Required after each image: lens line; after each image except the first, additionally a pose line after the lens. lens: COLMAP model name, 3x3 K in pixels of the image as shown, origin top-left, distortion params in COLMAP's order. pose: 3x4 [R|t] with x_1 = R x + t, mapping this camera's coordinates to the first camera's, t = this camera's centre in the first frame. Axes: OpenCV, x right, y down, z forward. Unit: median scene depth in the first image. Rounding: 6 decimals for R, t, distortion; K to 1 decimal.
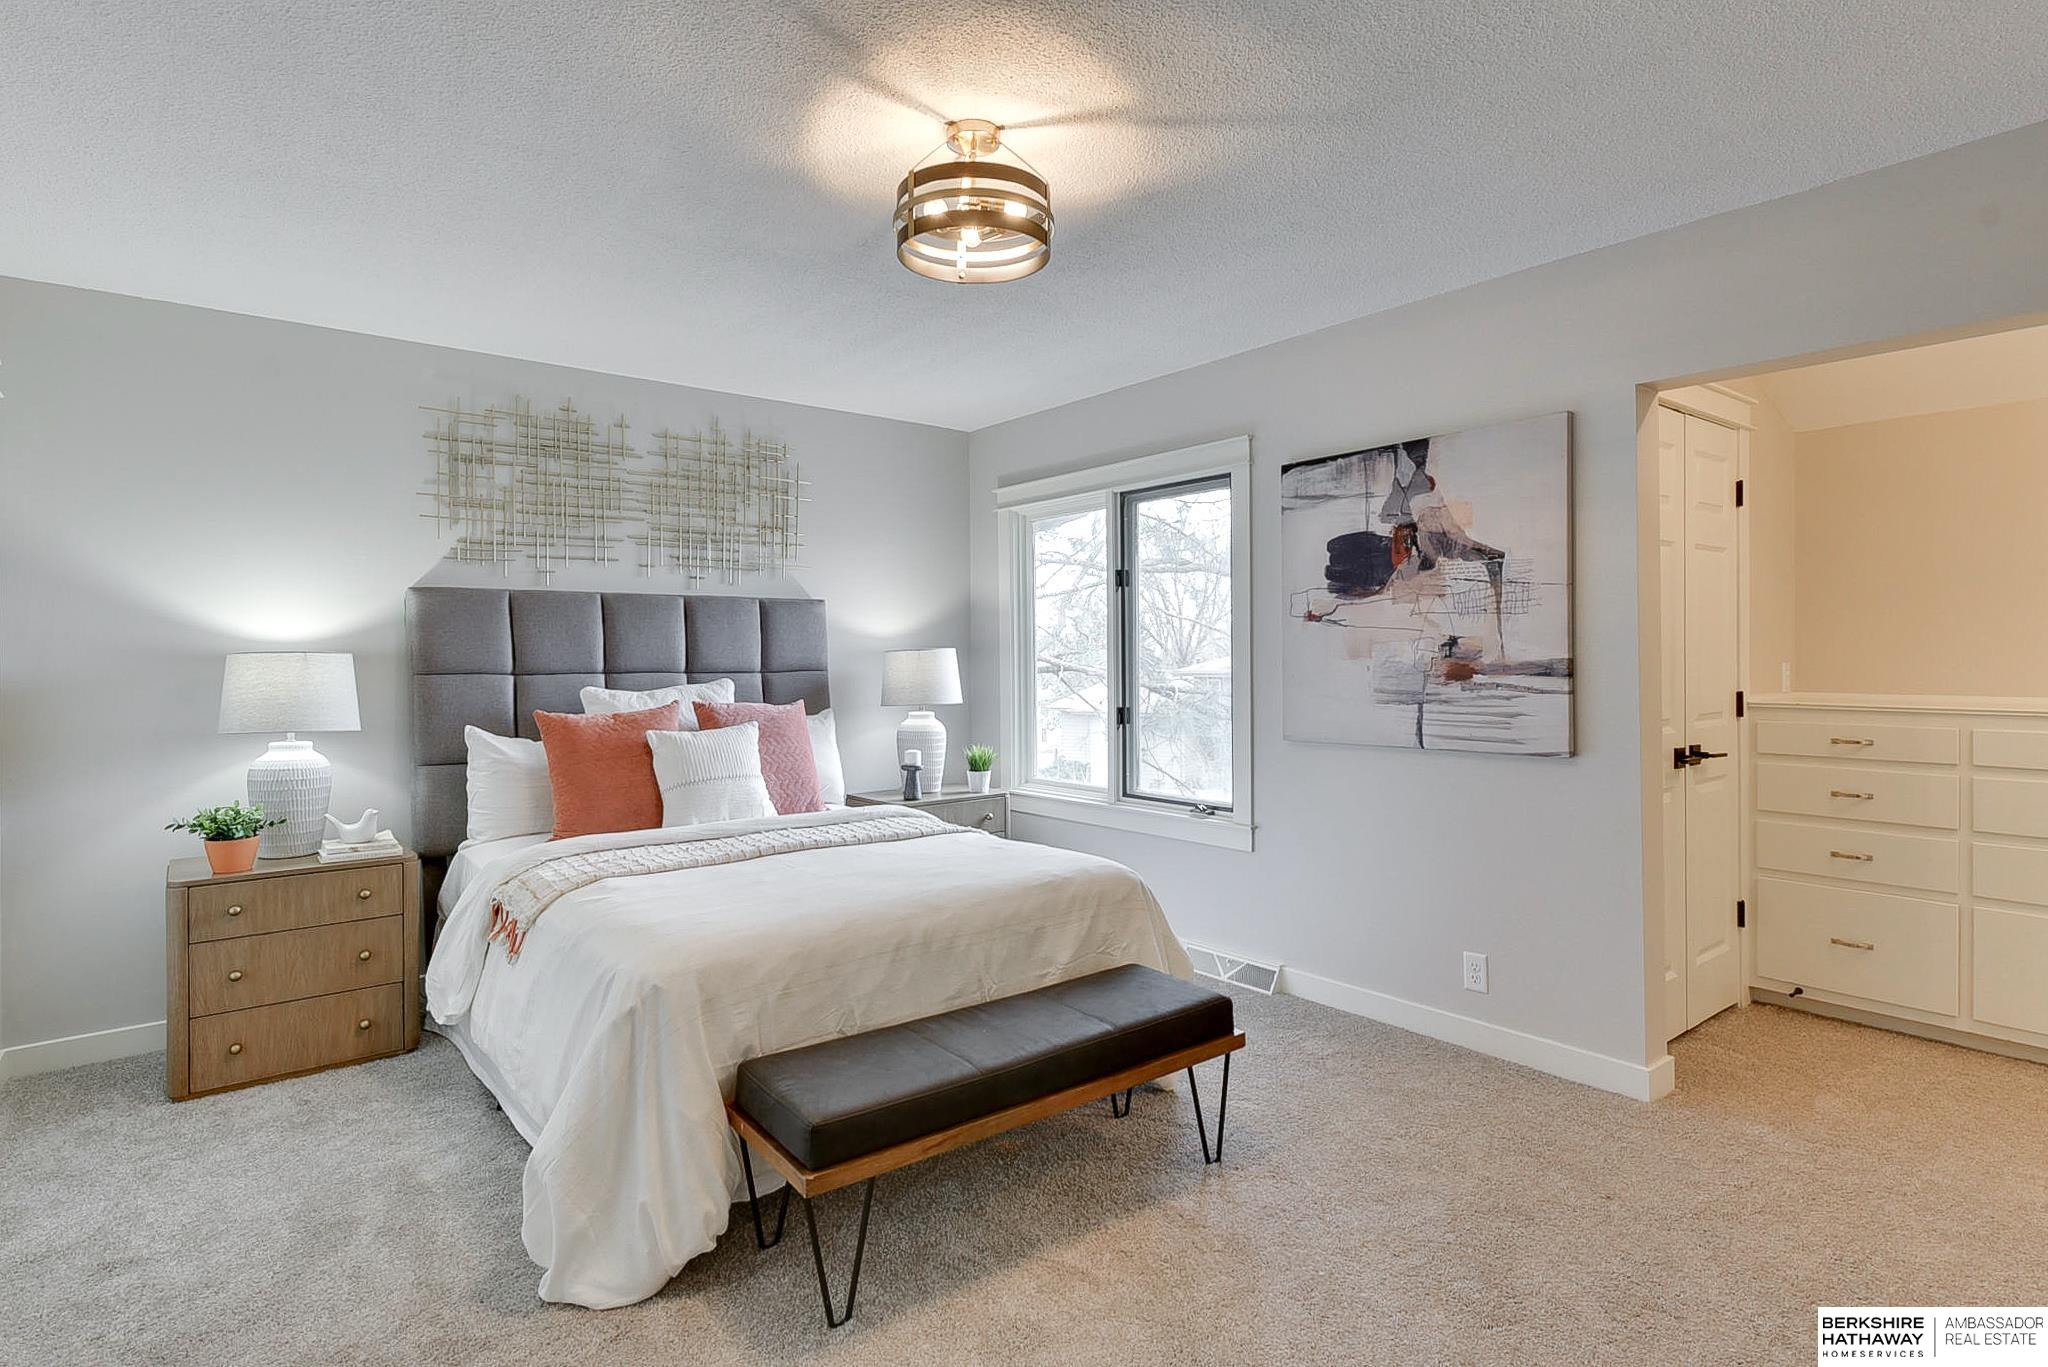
lens RADIAL K [[1011.5, 0, 998.1], [0, 1011.5, 664.6], [0, 0, 1]] dist [0.000961, -0.000031]
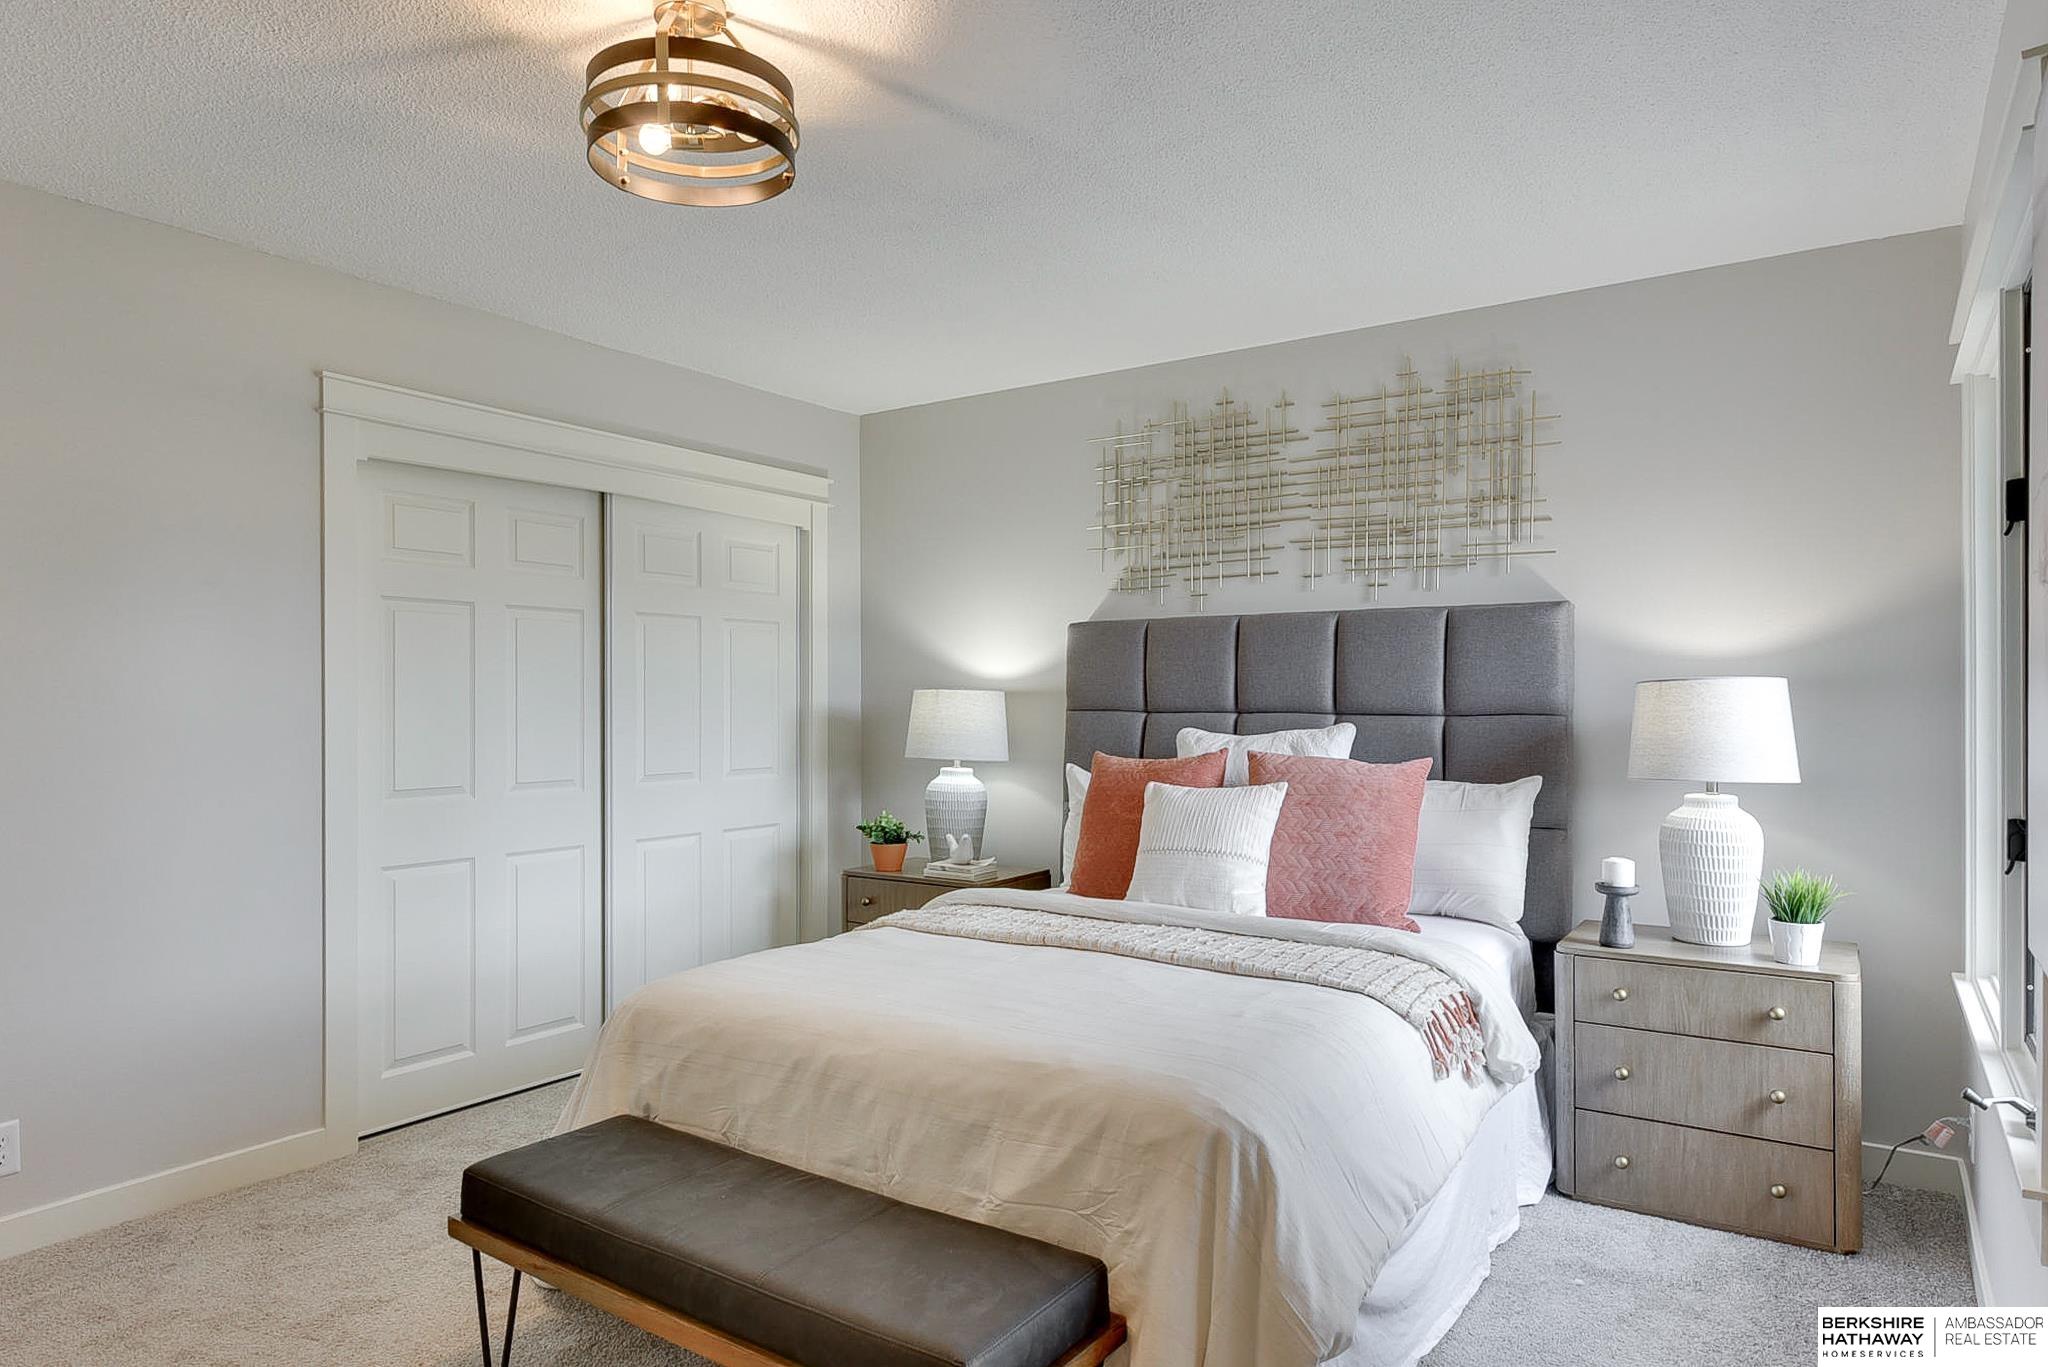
lens RADIAL K [[1239.9, 0, 1019.8], [0, 1239.9, 696.6], [0, 0, 1]] dist [0.006448, 0.000185]
pose [[0.312646, 0.005064, -0.949856, 1.040841], [-0.006409, 0.999974, 0.003221, -0.013553], [0.949848, 0.005081, 0.312670, 1.033749]]
